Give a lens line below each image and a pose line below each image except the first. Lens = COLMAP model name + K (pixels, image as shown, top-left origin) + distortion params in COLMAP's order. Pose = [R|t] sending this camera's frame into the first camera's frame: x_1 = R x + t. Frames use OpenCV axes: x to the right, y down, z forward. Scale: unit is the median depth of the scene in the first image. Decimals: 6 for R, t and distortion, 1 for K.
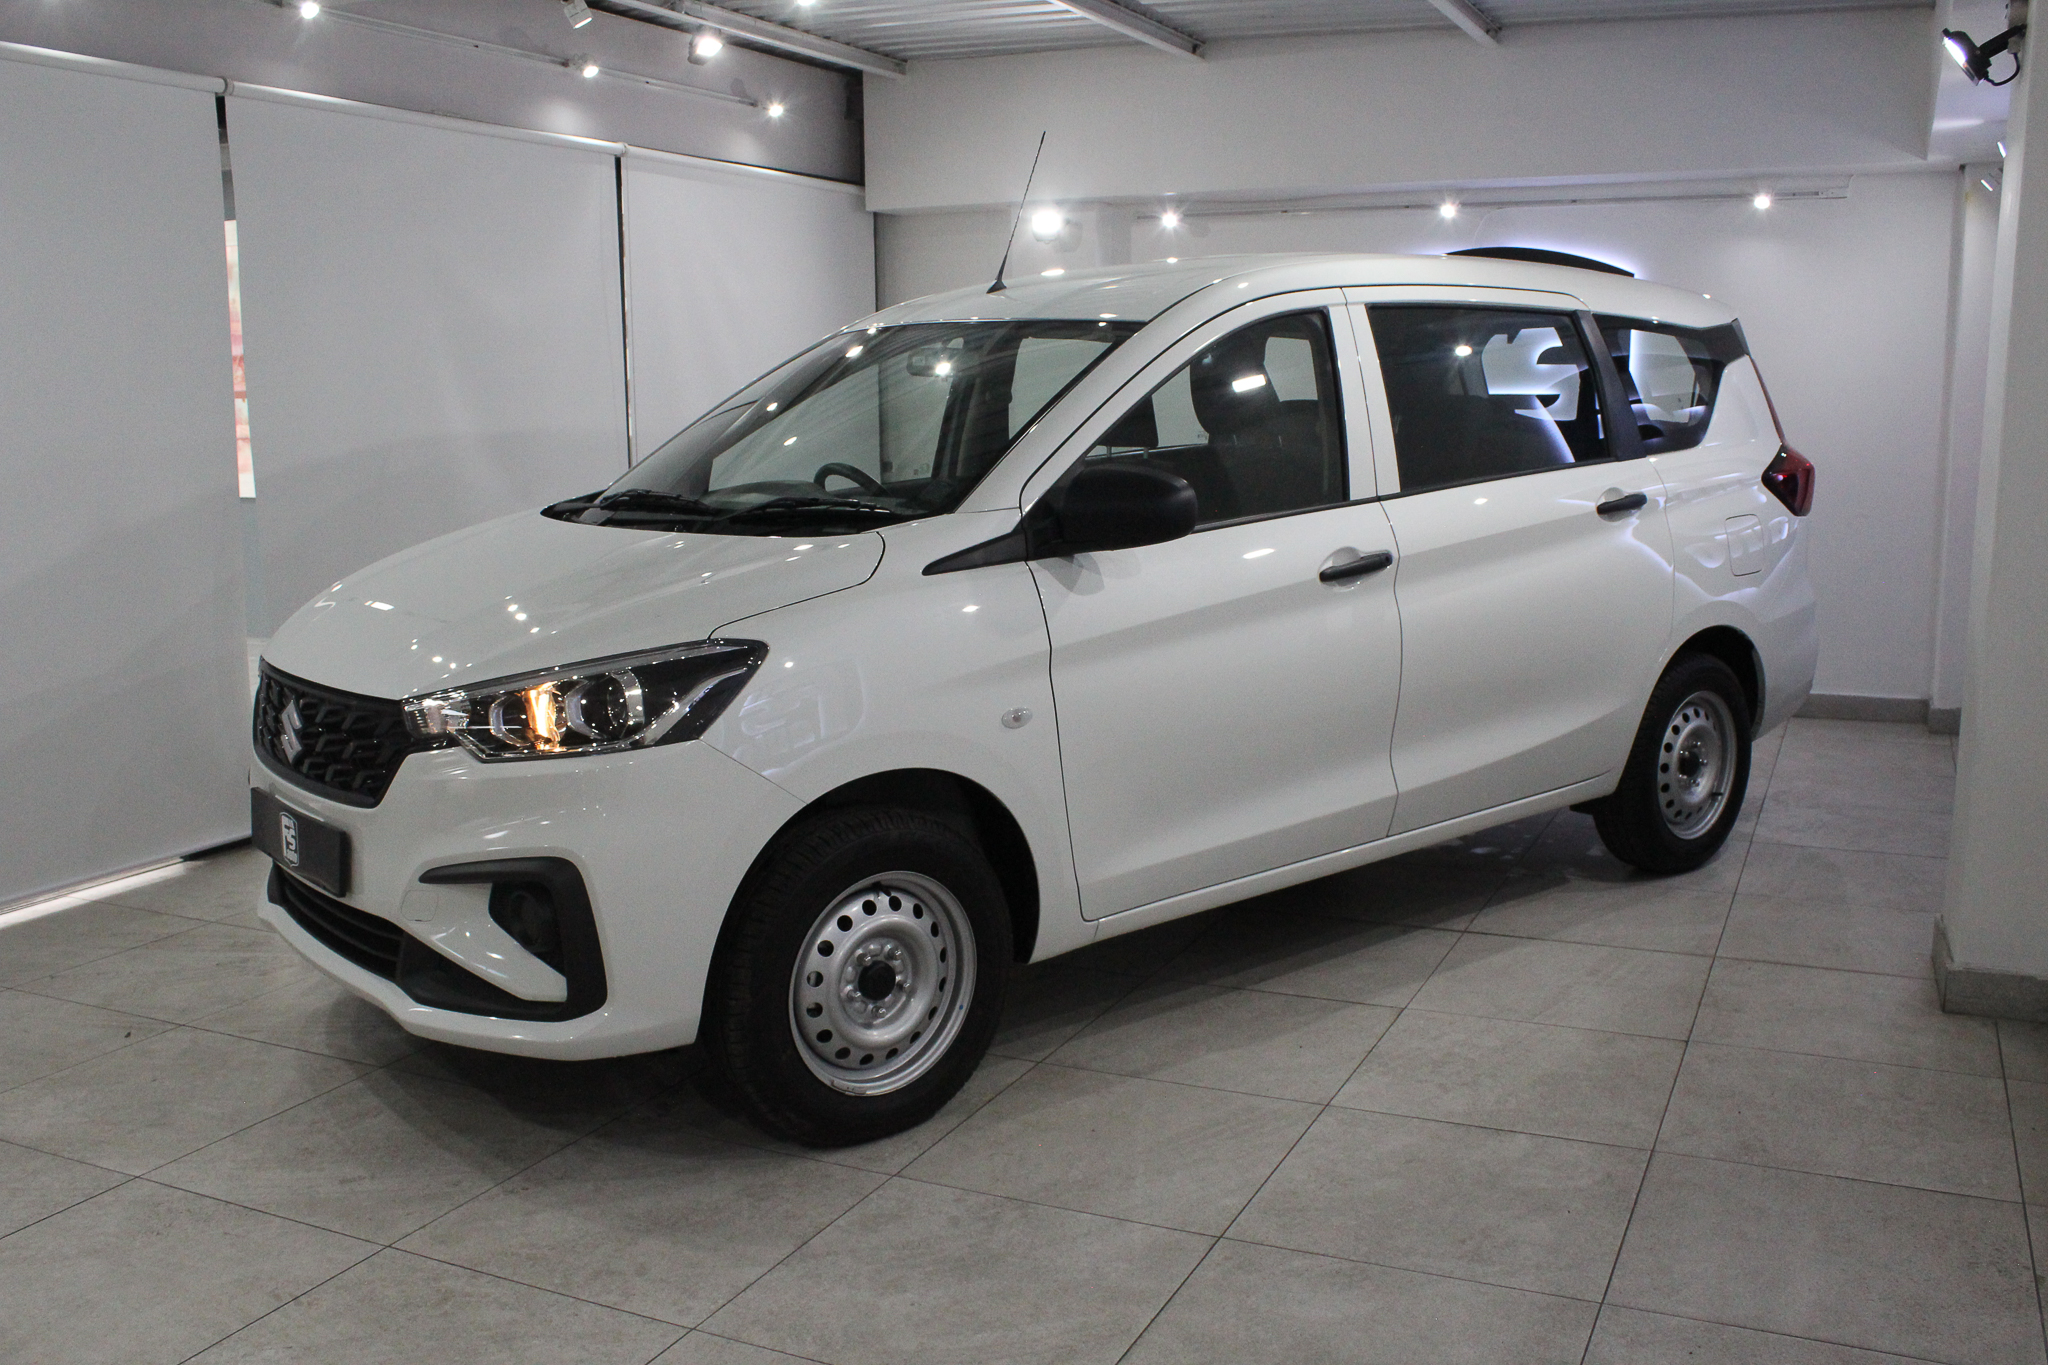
lens RADIAL K [[1843.8, 0, 1024.0], [0, 1843.8, 682.5], [0, 0, 1]] dist [-0.098738, 0.007198]
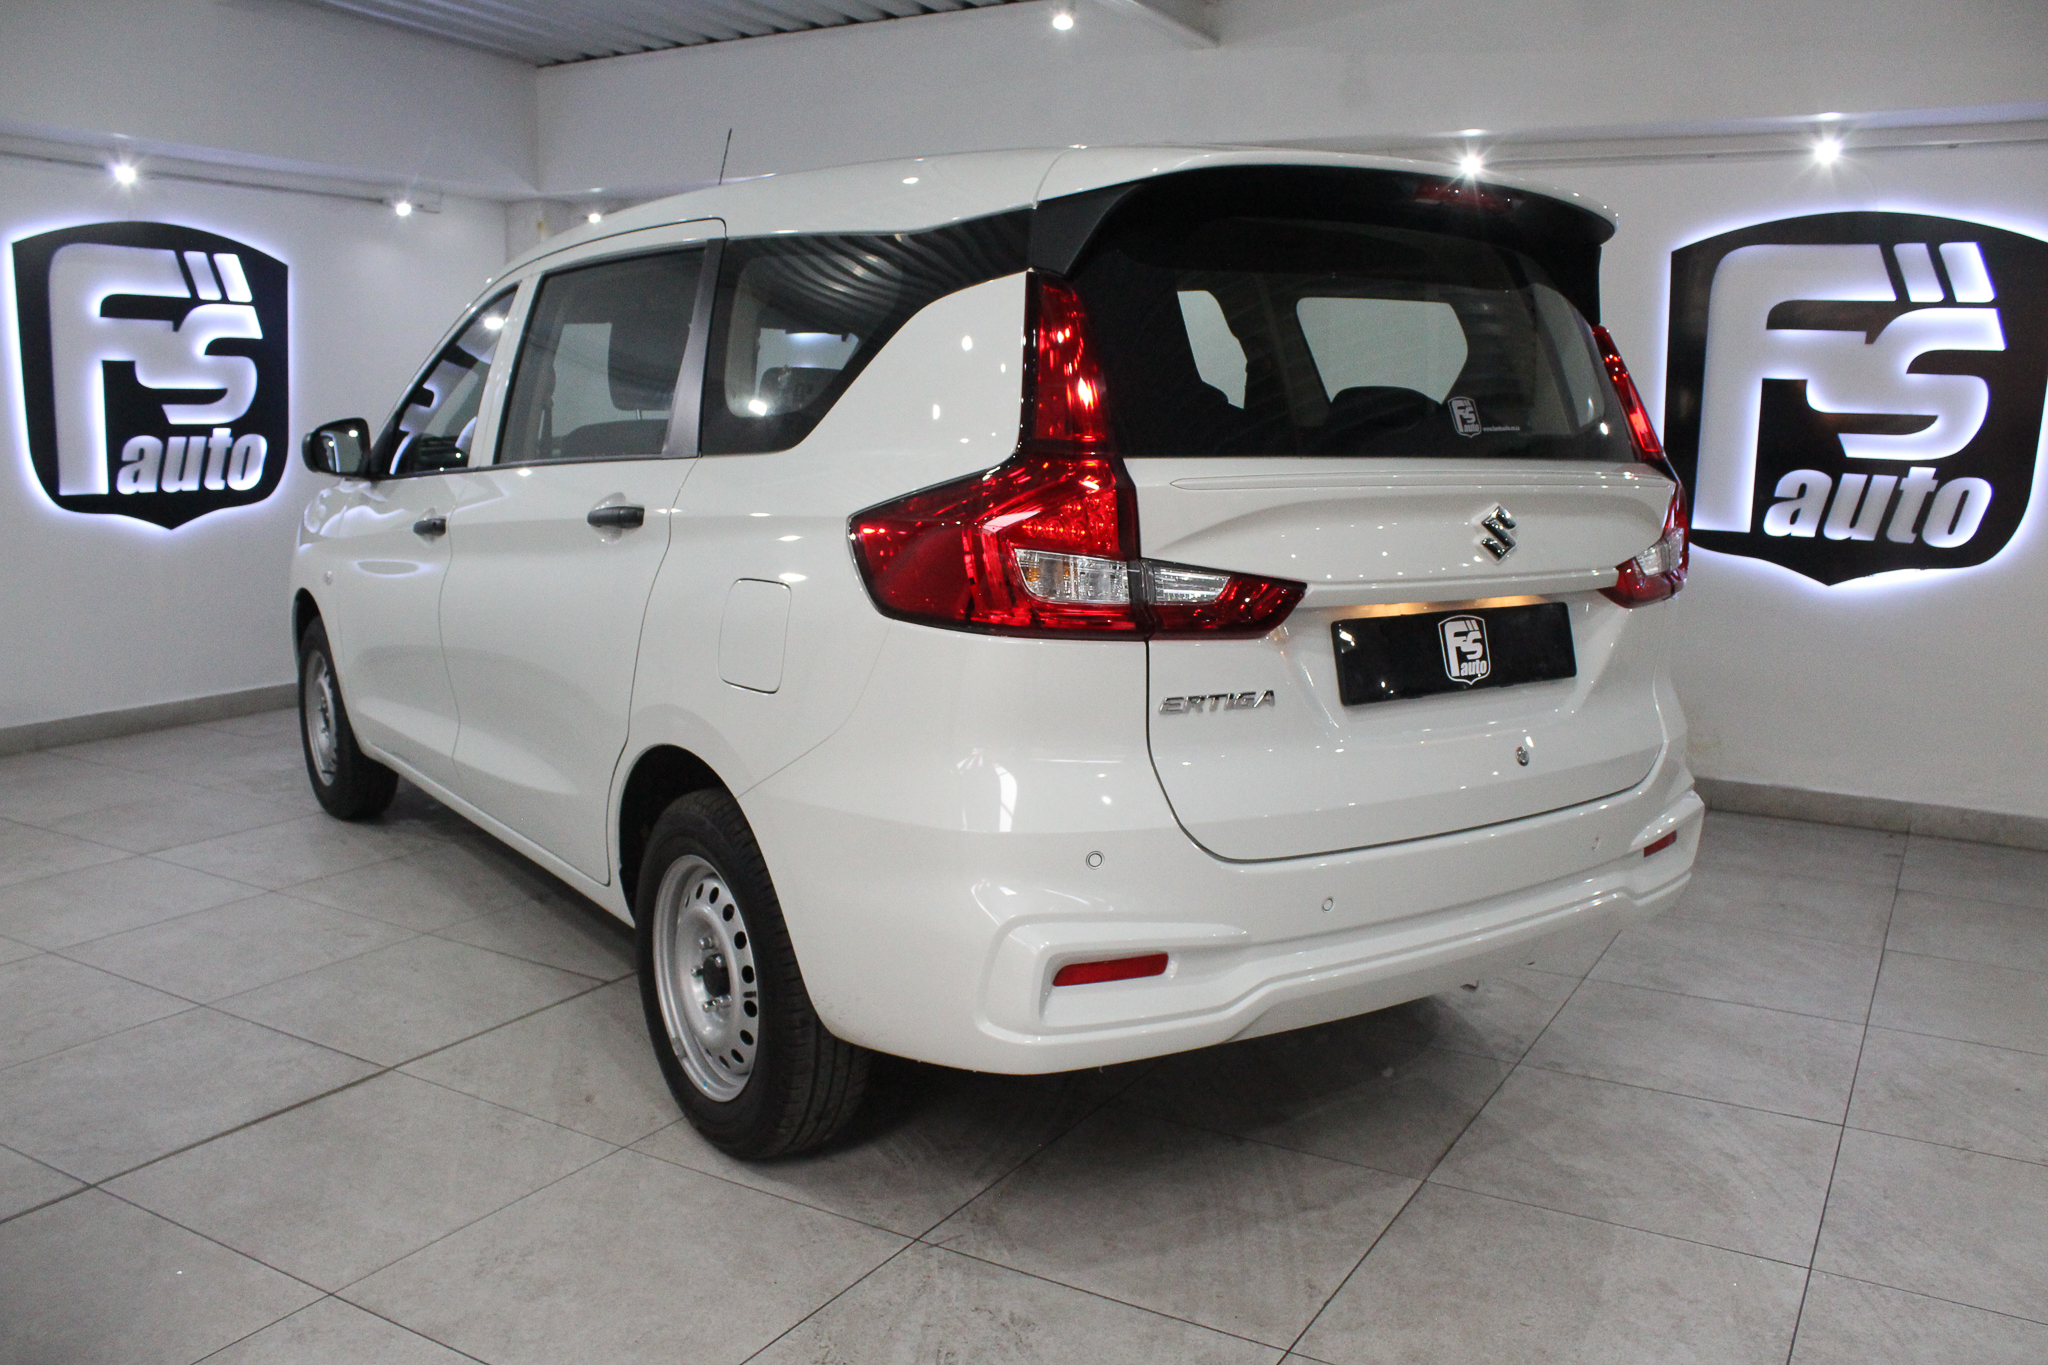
lens RADIAL K [[1683.1, 0, 1035.8], [0, 1683.1, 711.6], [0, 0, 1]] dist [-0.162374, 0.124772]
pose [[0.088607, -0.165135, 0.982283, -1.036245], [0.141871, 0.978200, 0.151651, -0.126486], [-0.985911, 0.125920, 0.110103, 1.041623]]
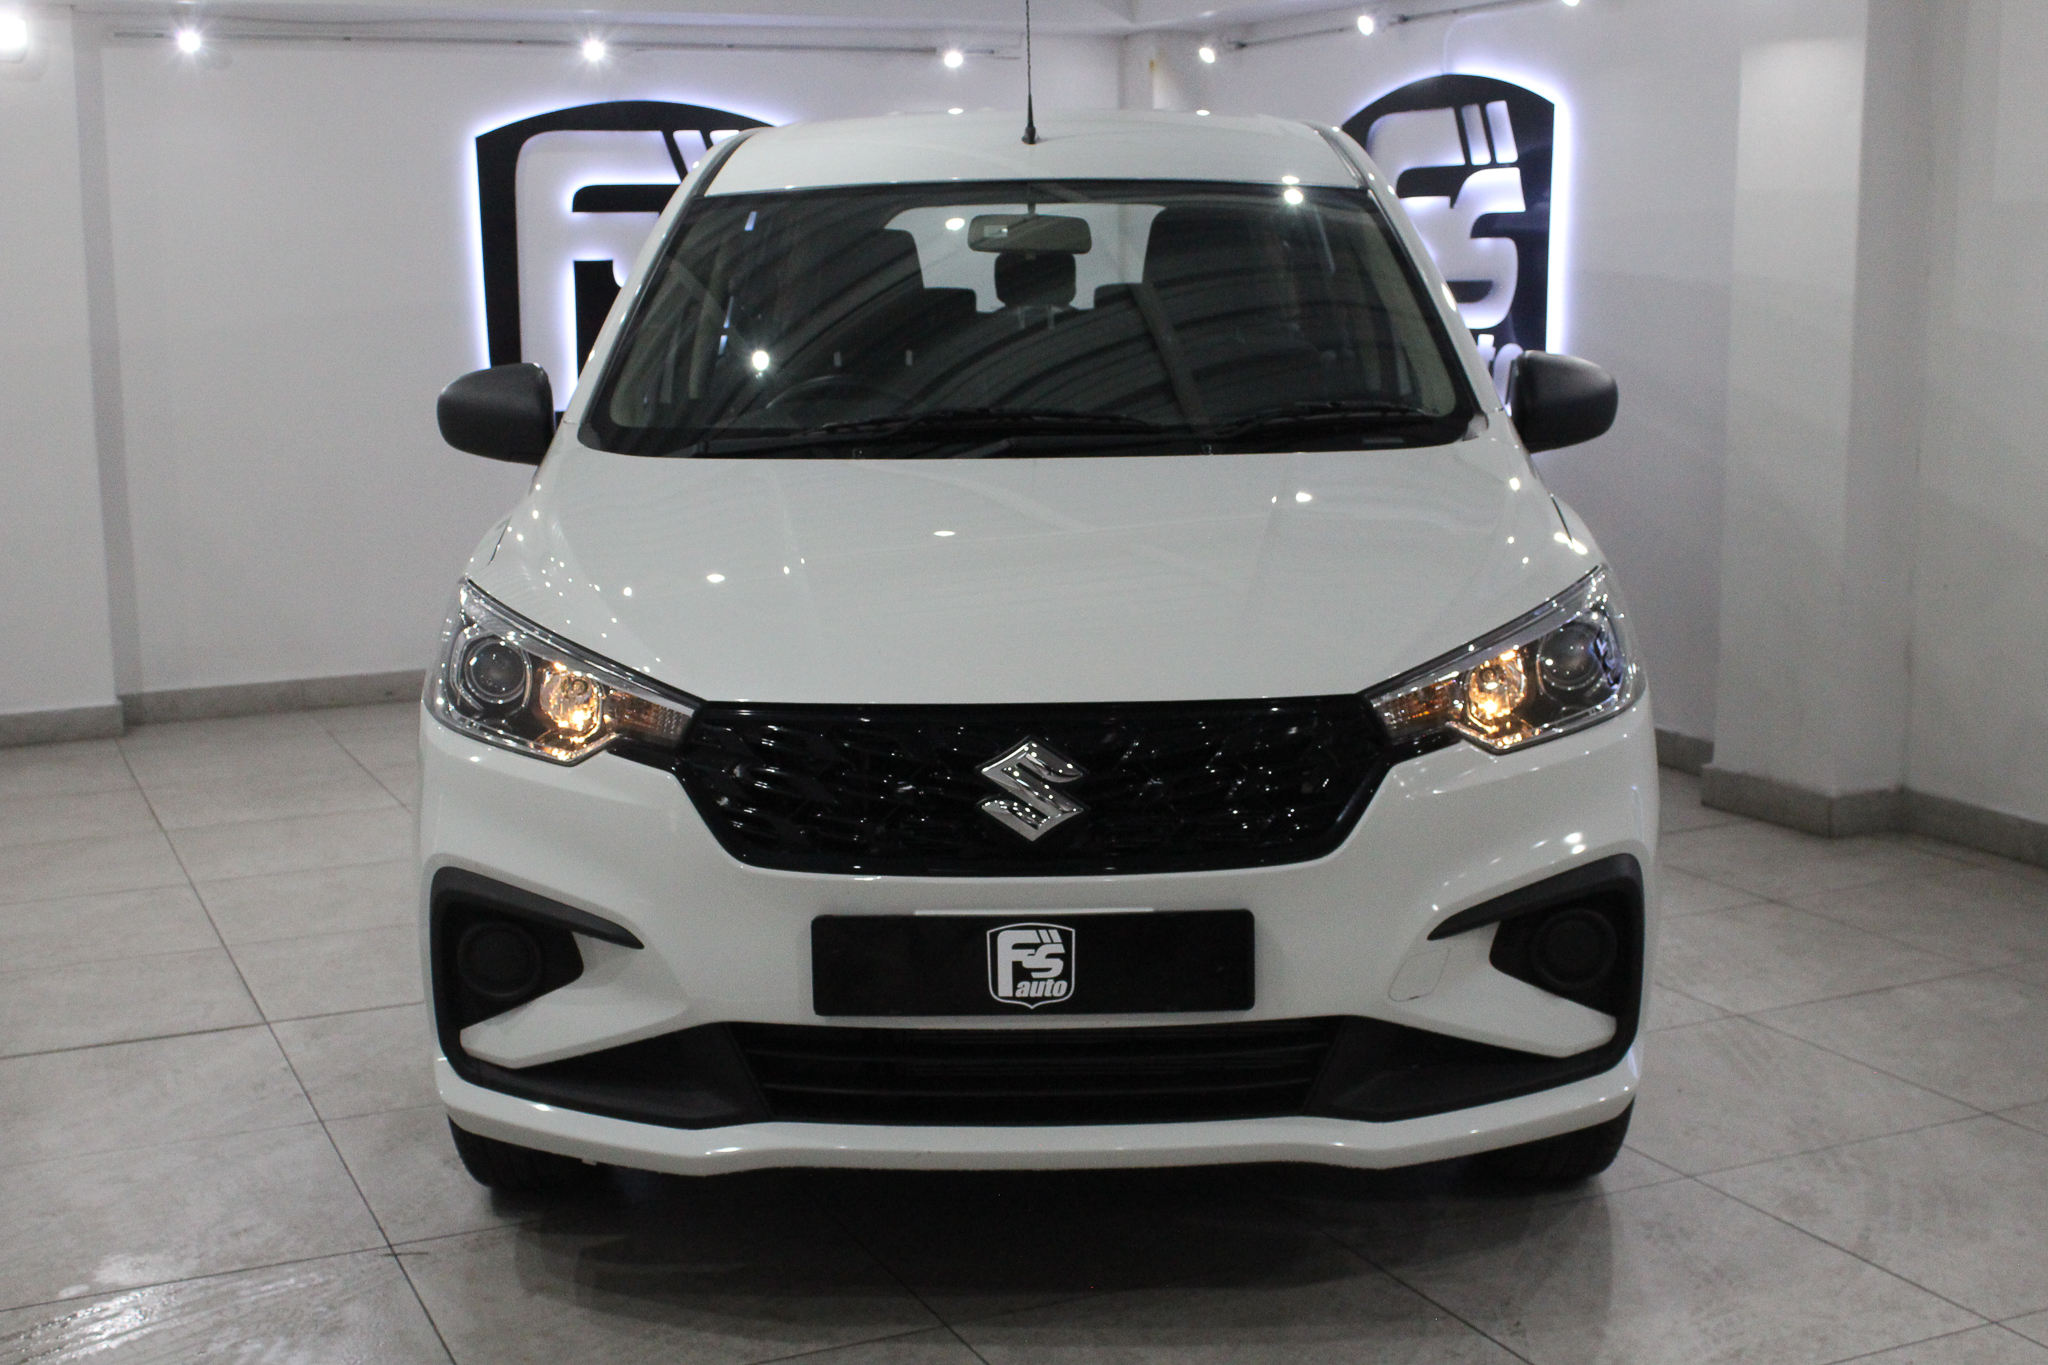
lens RADIAL K [[2518.6, 0, 1024.0], [0, 2518.6, 682.5], [0, 0, 1]] dist [-0.067044, 0.052086]
pose [[0.646576, -0.123348, 0.752811, -0.947681], [0.131331, 0.990105, 0.049431, -0.048509], [-0.751460, 0.066907, 0.656378, 0.382795]]
